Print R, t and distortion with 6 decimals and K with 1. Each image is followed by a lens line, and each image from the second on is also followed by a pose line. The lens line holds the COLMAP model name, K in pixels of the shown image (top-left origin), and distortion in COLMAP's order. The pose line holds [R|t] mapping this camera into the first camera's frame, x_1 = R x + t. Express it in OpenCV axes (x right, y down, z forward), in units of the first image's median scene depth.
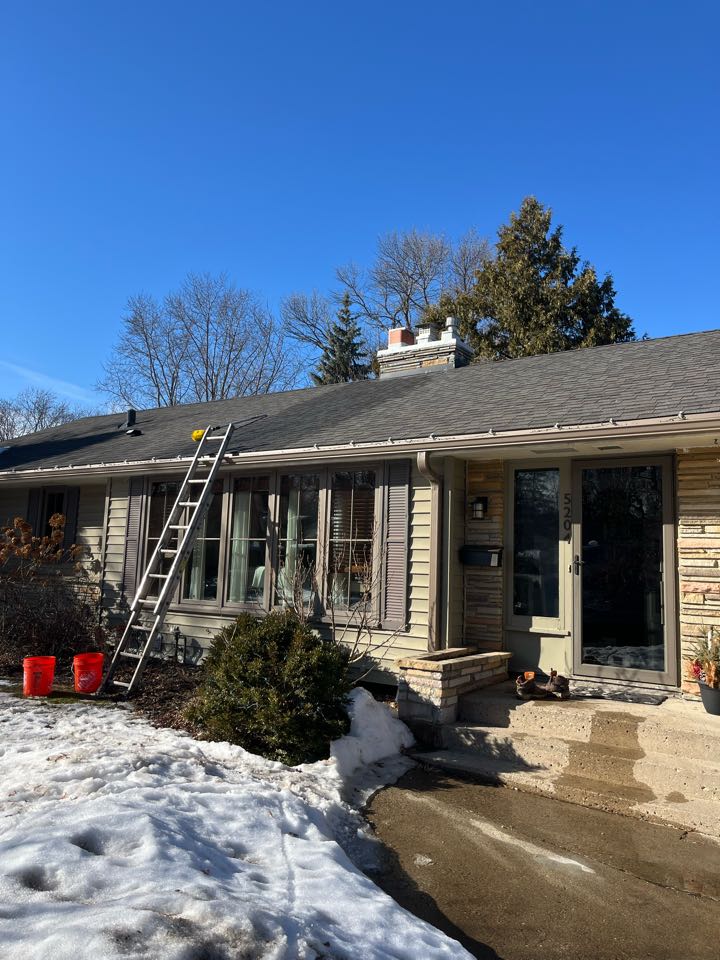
lens RADIAL K [[671.5, 0, 360.0], [0, 671.5, 480.0], [0, 0, 1]] dist [-0.001841, -0.052908]
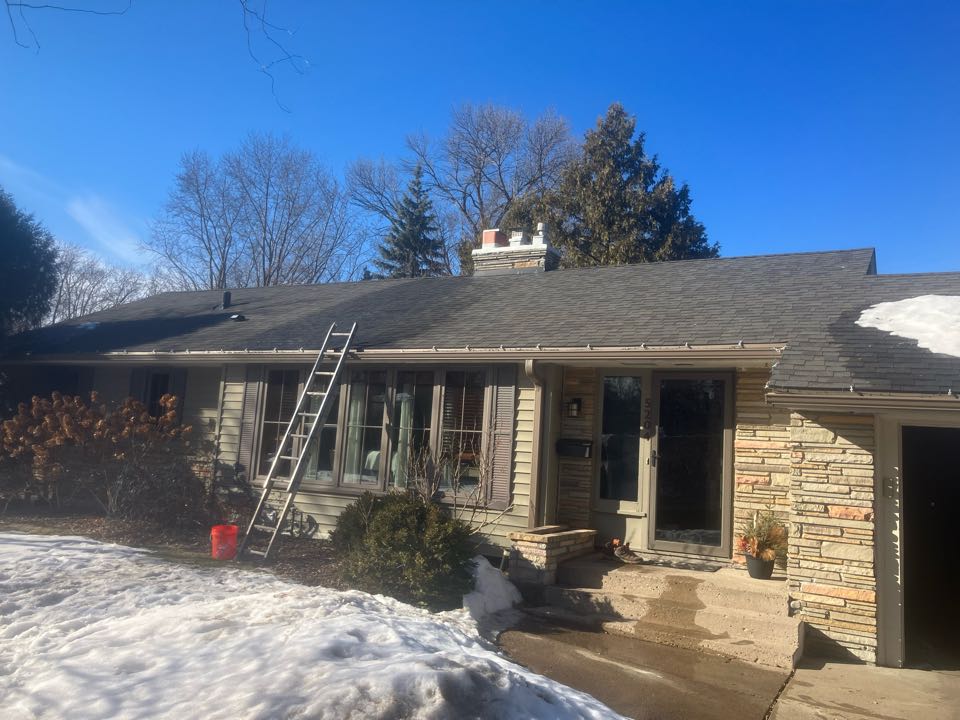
lens RADIAL K [[723.8, 0, 481.4], [0, 723.8, 355.8], [0, 0, 1]] dist [0.095884, -0.447937]
pose [[0.994549, 0.039409, 0.096537, -0.109891], [-0.039643, 0.999214, 0.000509, -0.042954], [-0.096441, -0.004333, 0.995329, -0.252286]]
